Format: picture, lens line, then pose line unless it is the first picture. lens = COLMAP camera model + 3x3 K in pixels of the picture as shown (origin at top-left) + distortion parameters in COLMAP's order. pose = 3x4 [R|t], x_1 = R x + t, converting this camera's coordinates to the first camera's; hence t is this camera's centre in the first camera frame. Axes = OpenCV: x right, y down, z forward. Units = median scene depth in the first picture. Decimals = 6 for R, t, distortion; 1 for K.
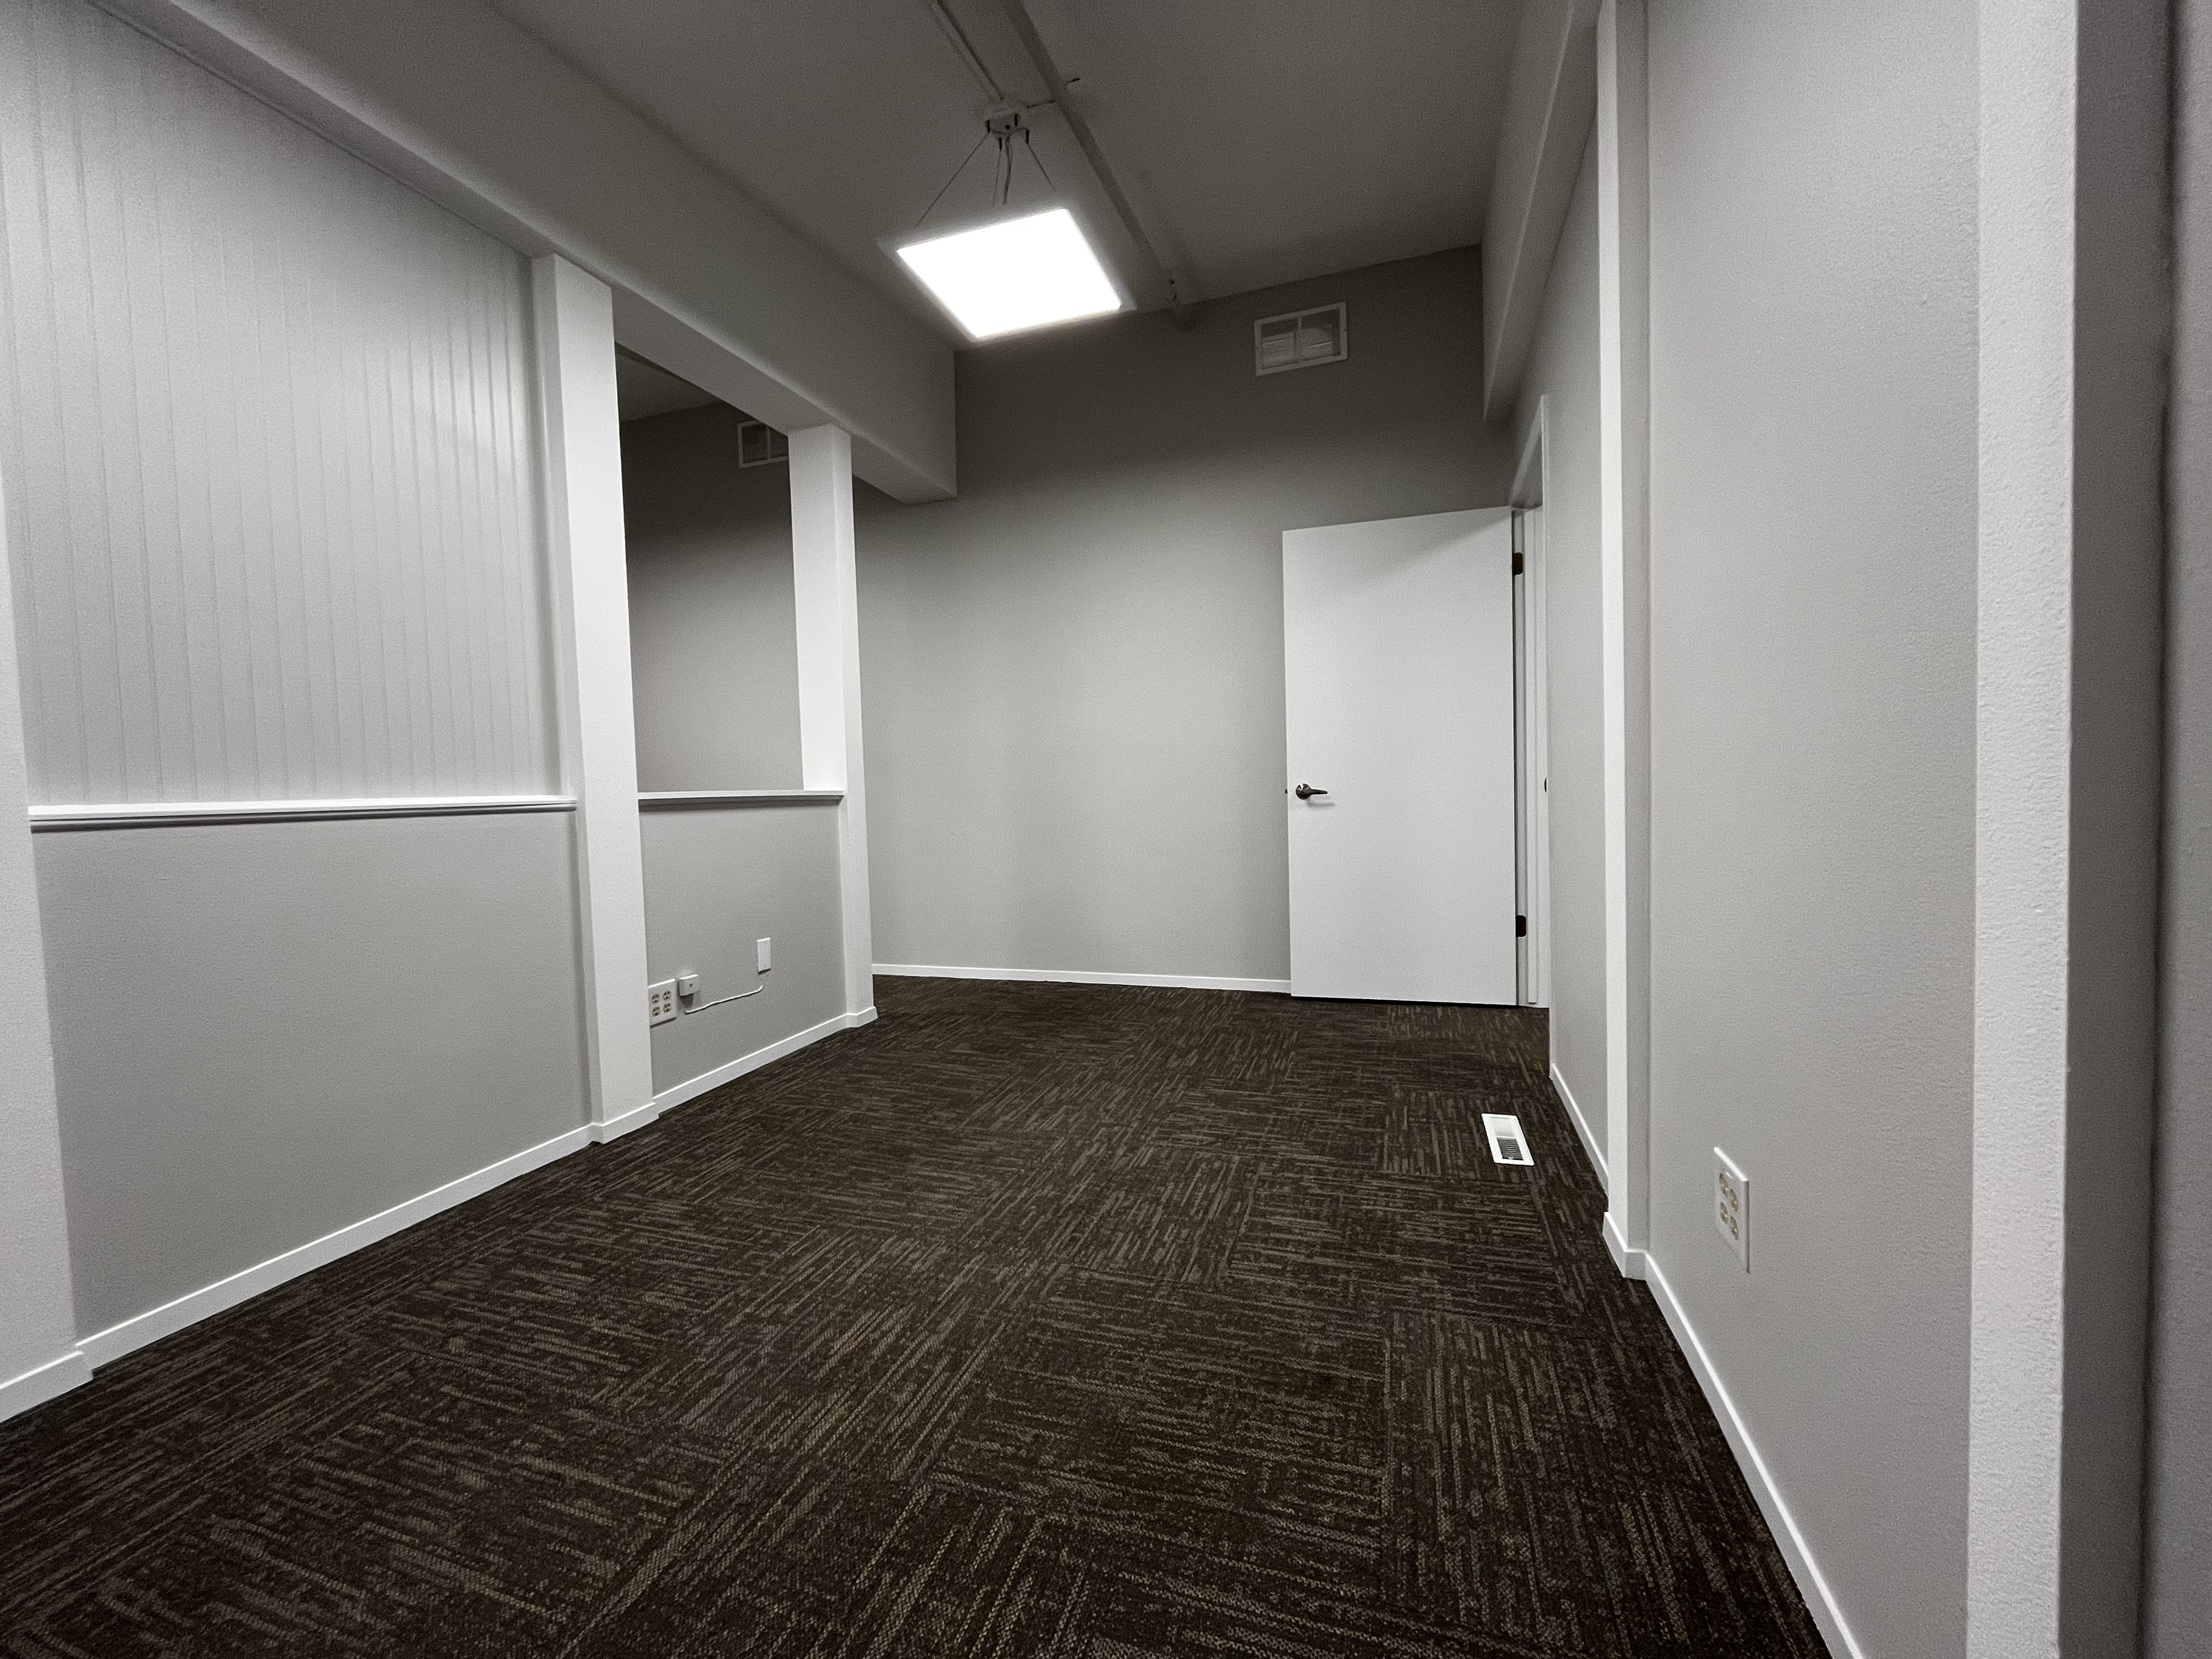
lens RADIAL K [[902.9, 0, 1098.6], [0, 902.9, 823.6], [0, 0, 1]] dist [0.000128, 0.000133]
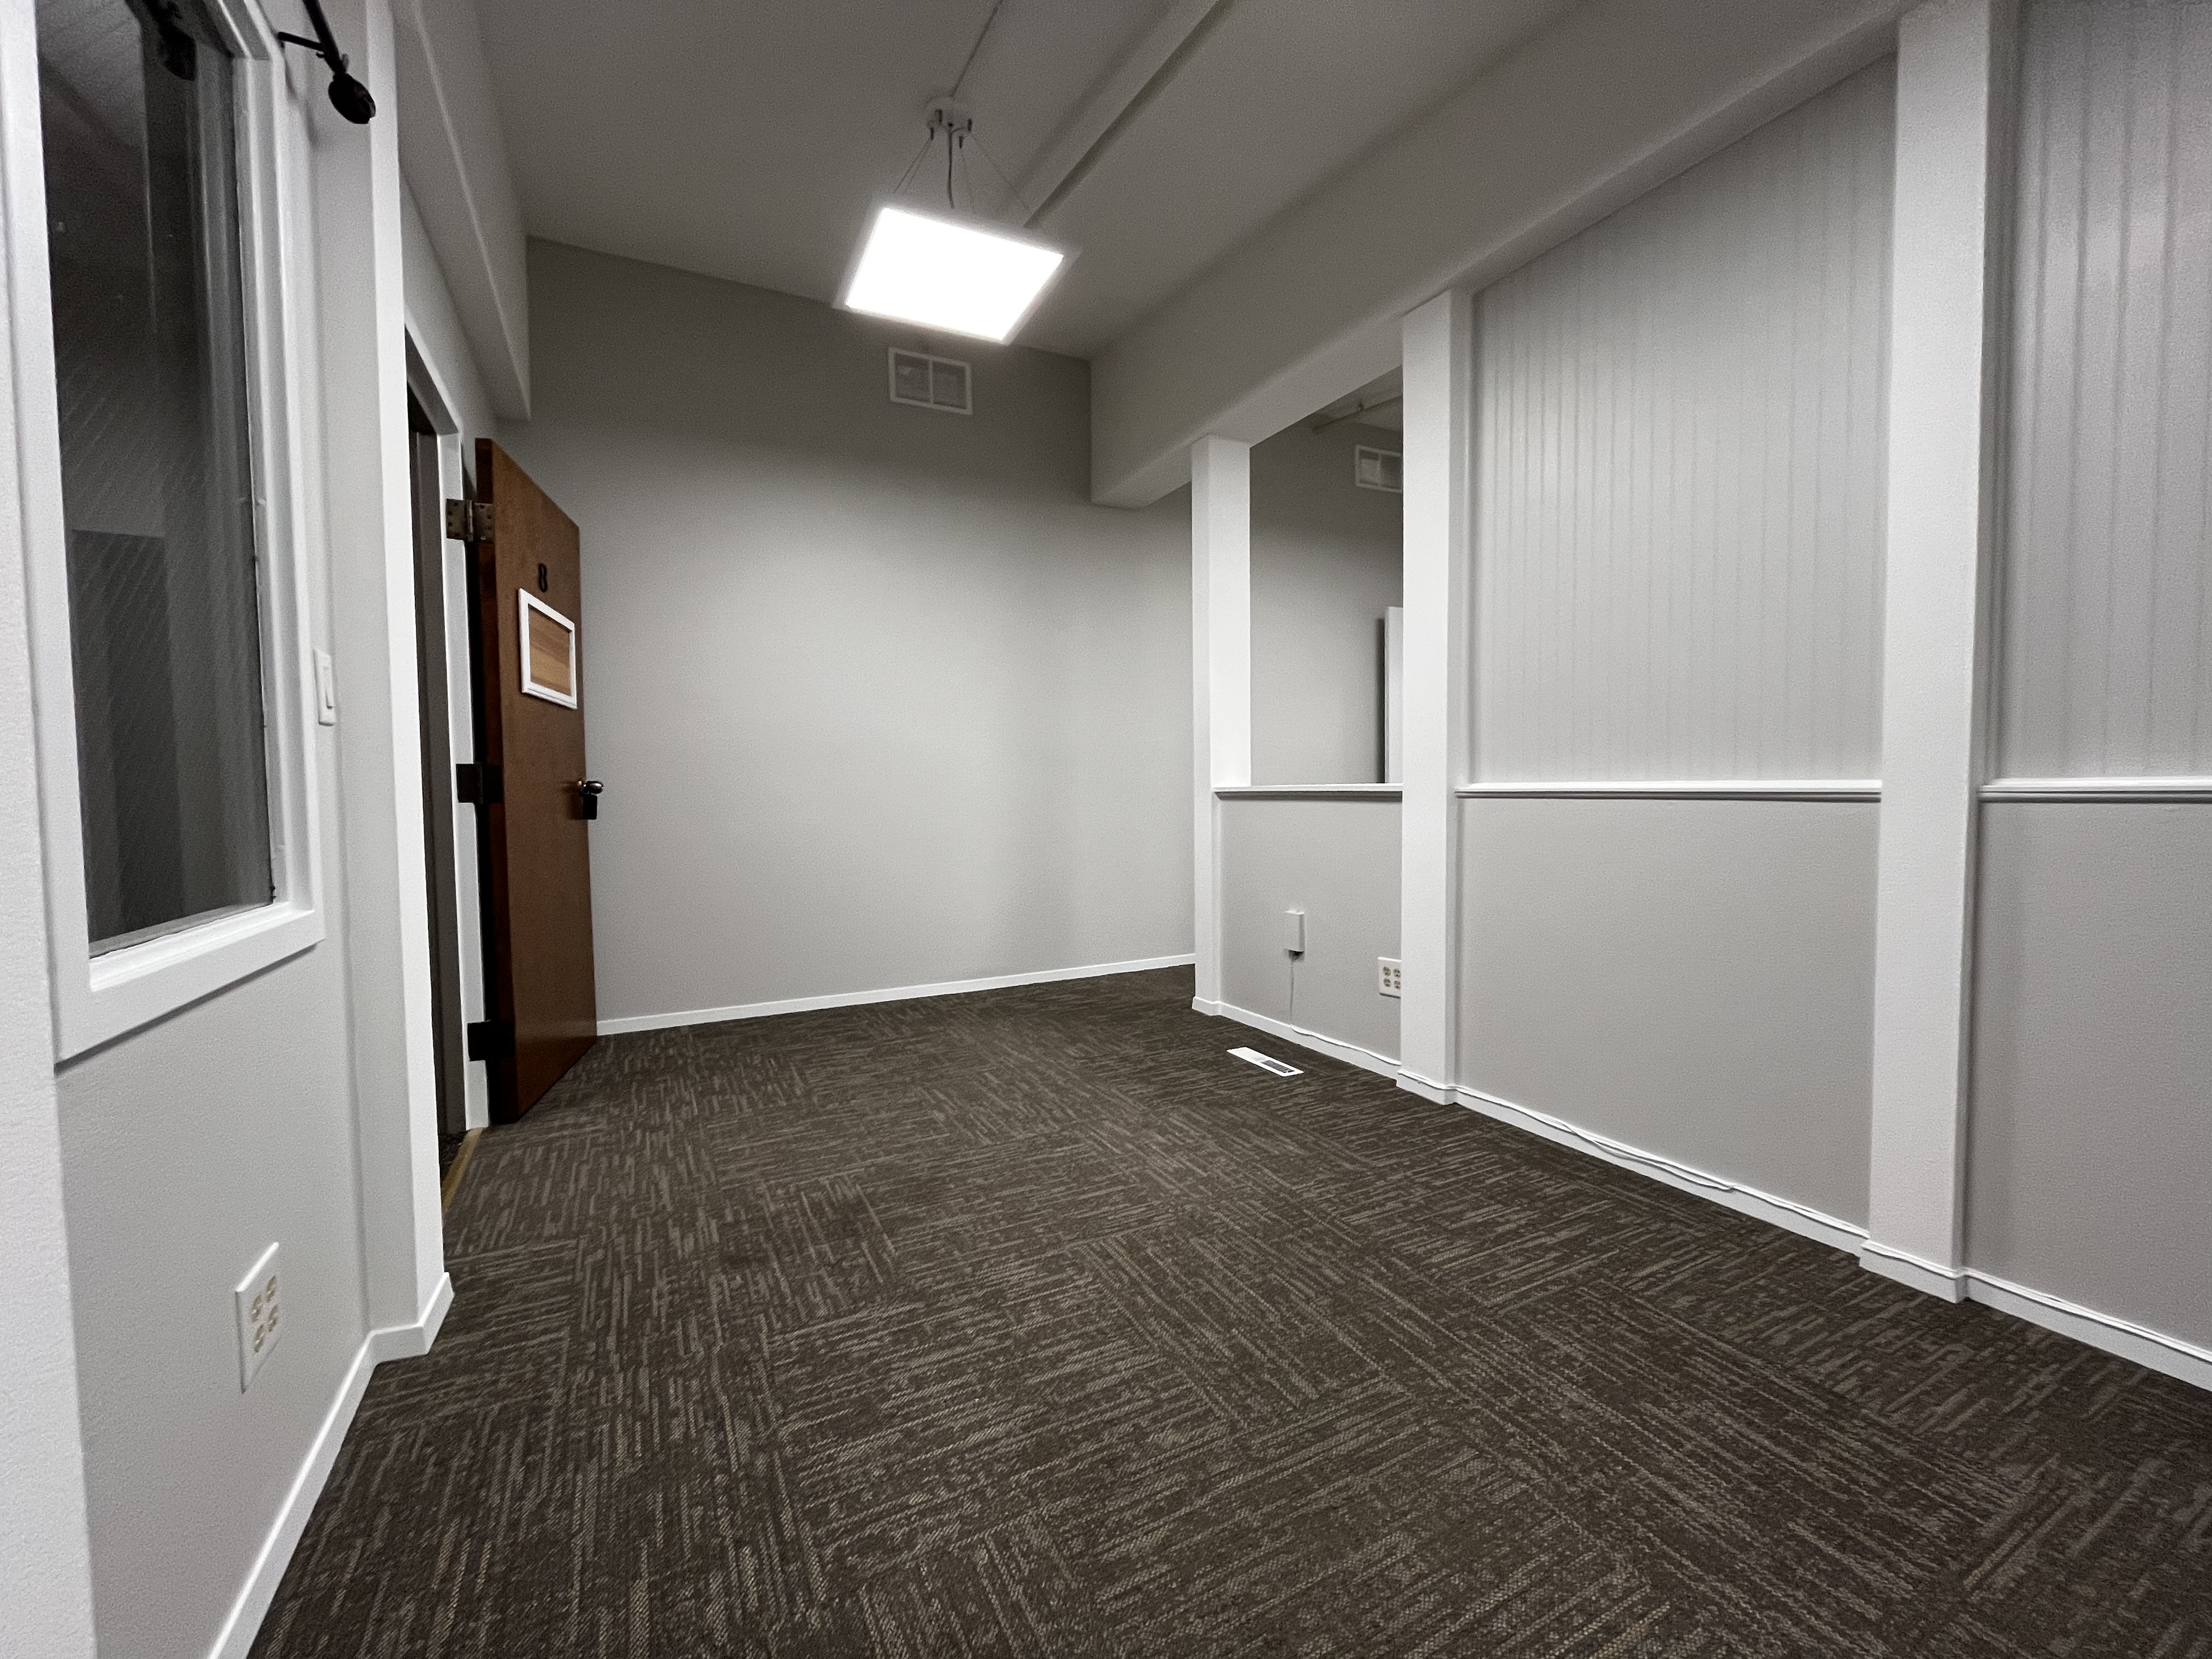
lens RADIAL K [[902.9, 0, 1098.6], [0, 902.9, 823.6], [0, 0, 1]] dist [0.000128, 0.000133]
pose [[0.697315, -0.003552, 0.716756, -0.729151], [0.023129, 0.999578, -0.017548, 0.010235], [-0.716392, 0.028814, 0.697103, 0.235421]]
